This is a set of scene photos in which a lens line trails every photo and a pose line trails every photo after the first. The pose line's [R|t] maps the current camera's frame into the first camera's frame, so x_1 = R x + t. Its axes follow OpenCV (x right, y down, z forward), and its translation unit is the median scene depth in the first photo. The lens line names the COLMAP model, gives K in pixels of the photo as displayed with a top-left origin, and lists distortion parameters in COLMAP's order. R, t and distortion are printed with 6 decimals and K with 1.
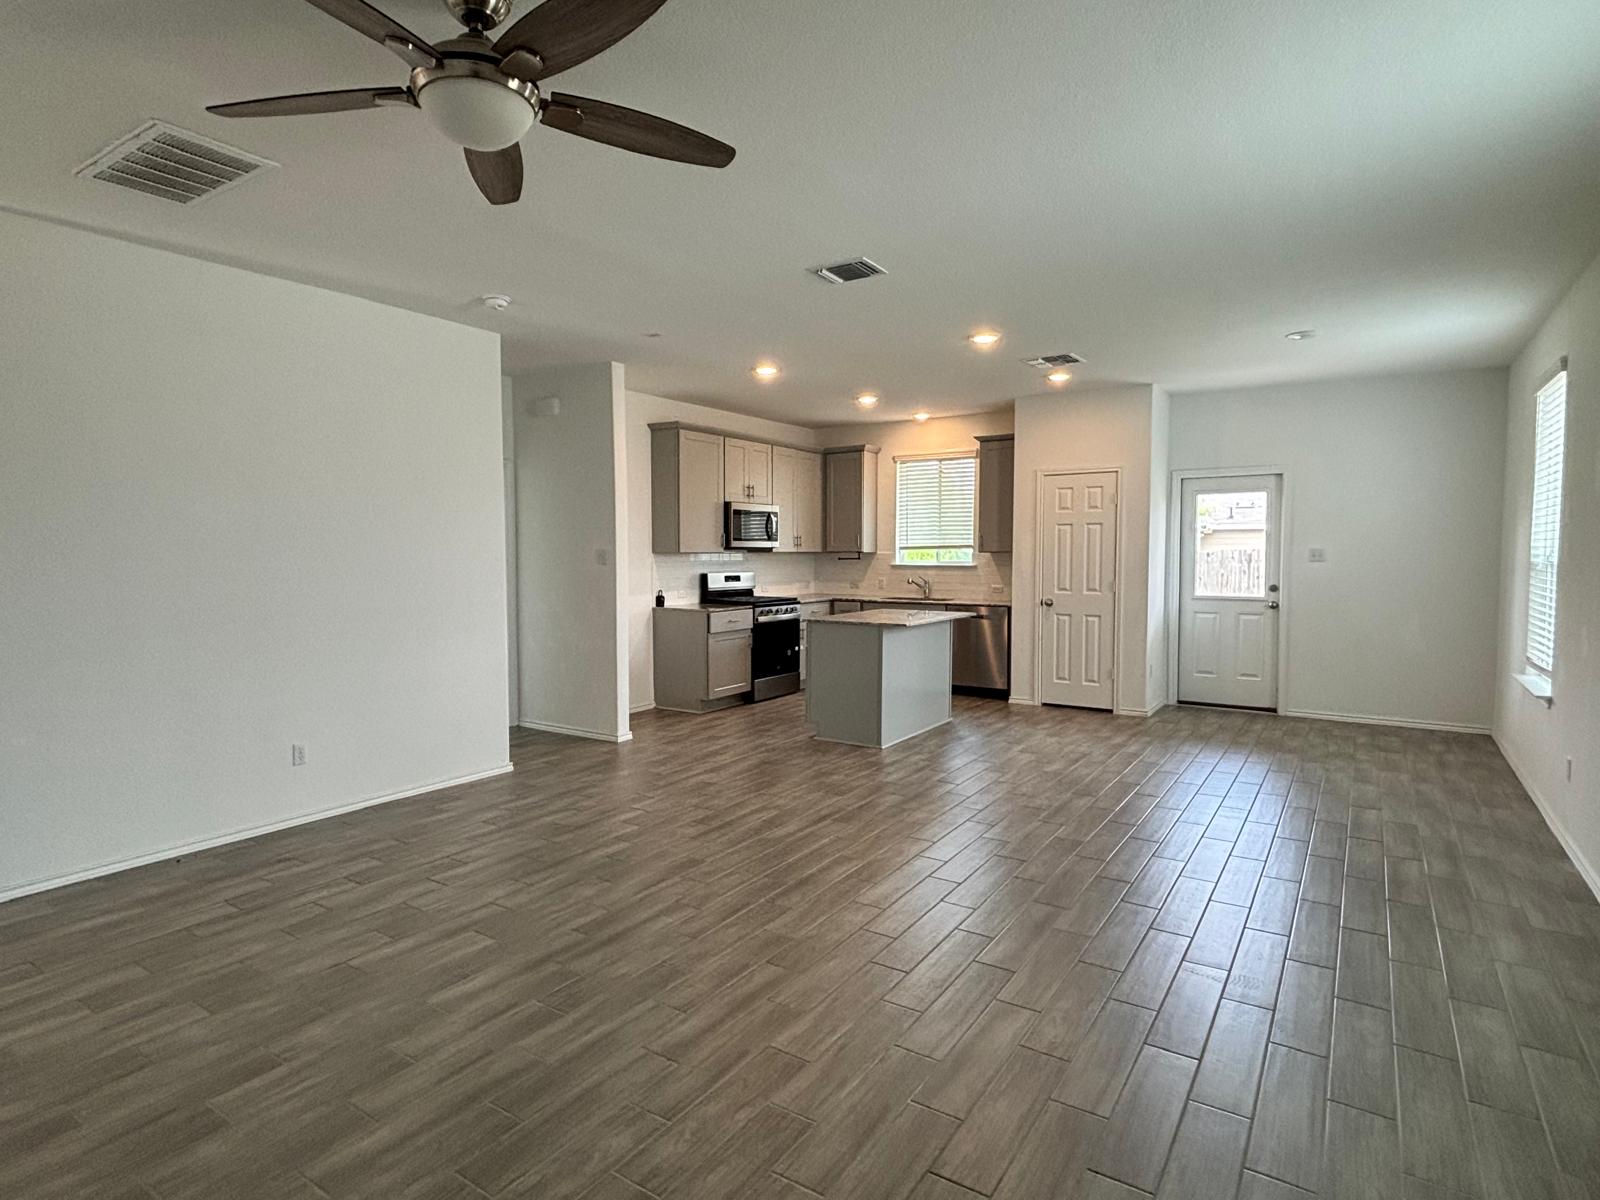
lens RADIAL K [[860.0, 0, 792.1], [0, 860.0, 600.9], [0, 0, 1]] dist [0.000254, 0.000154]
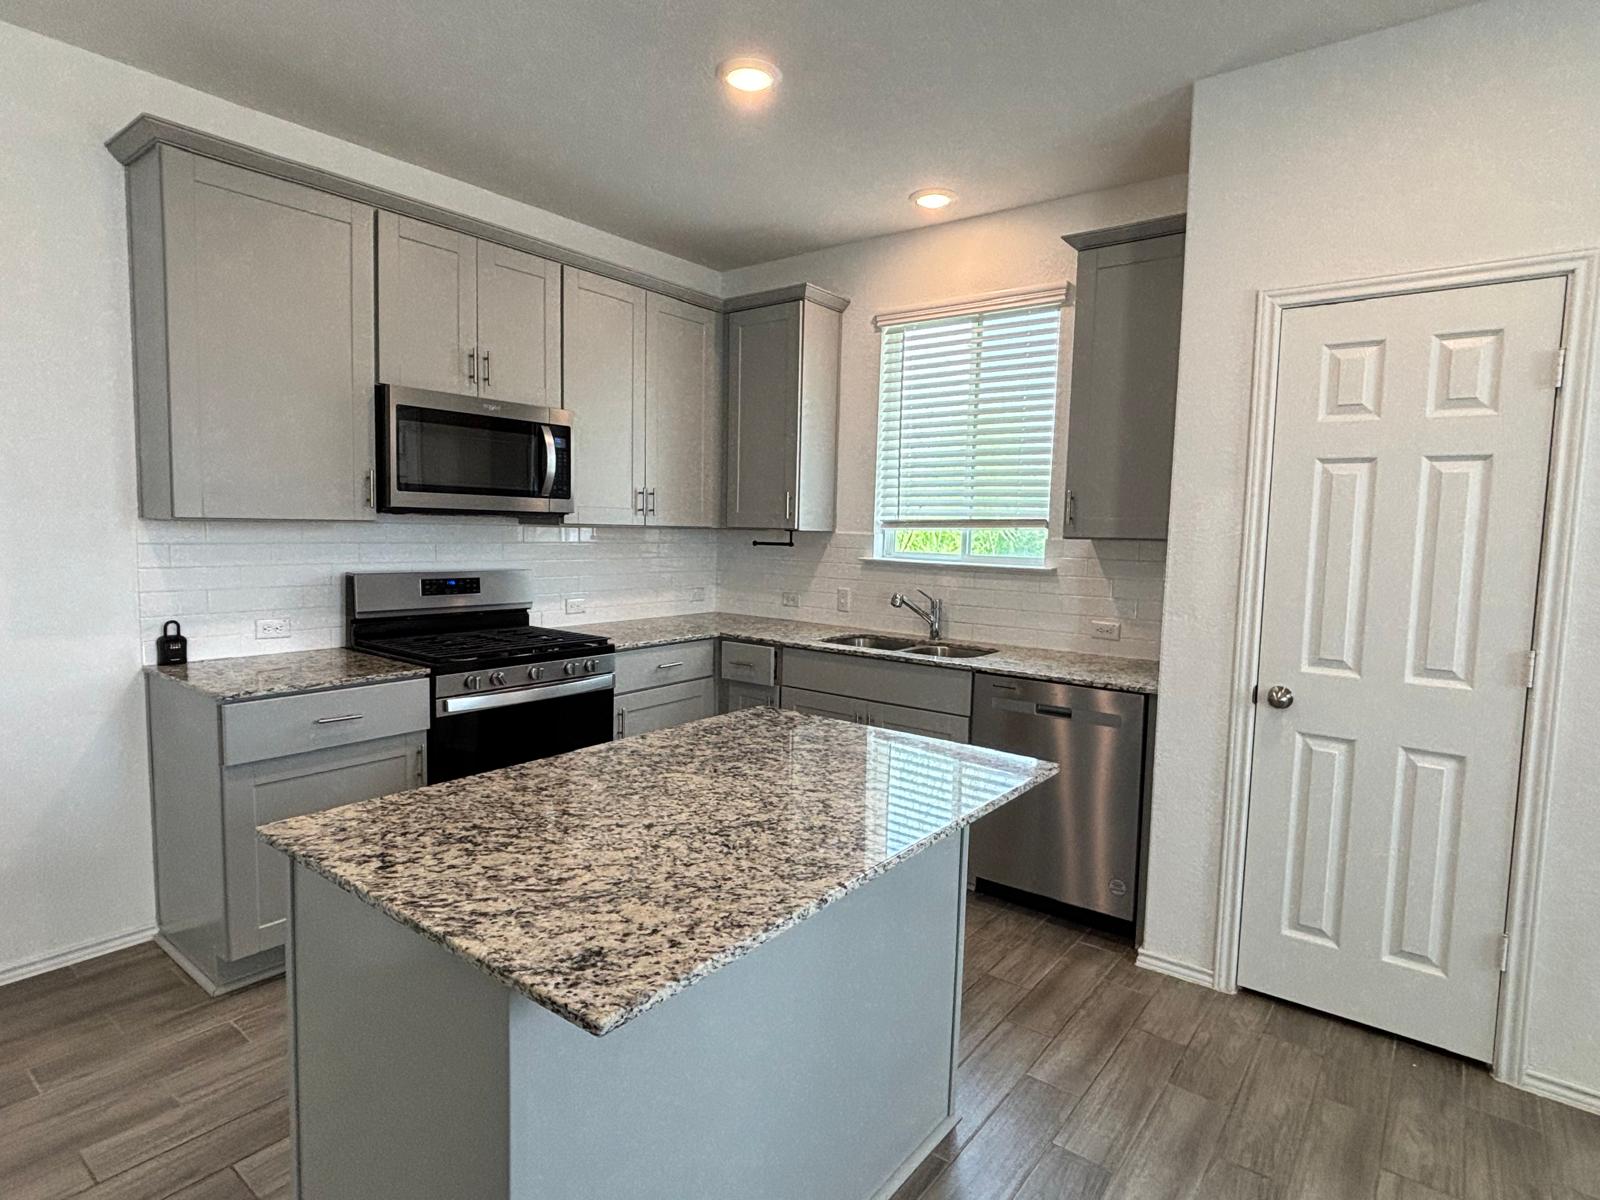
lens RADIAL K [[860.0, 0, 810.0], [0, 860.0, 596.6], [0, 0, 1]] dist [0.000254, 0.000154]
pose [[0.998198, 0.030875, -0.051459, 0.117601], [-0.029670, 0.999271, 0.024004, -0.034462], [0.052163, -0.022434, 0.998387, 0.577365]]
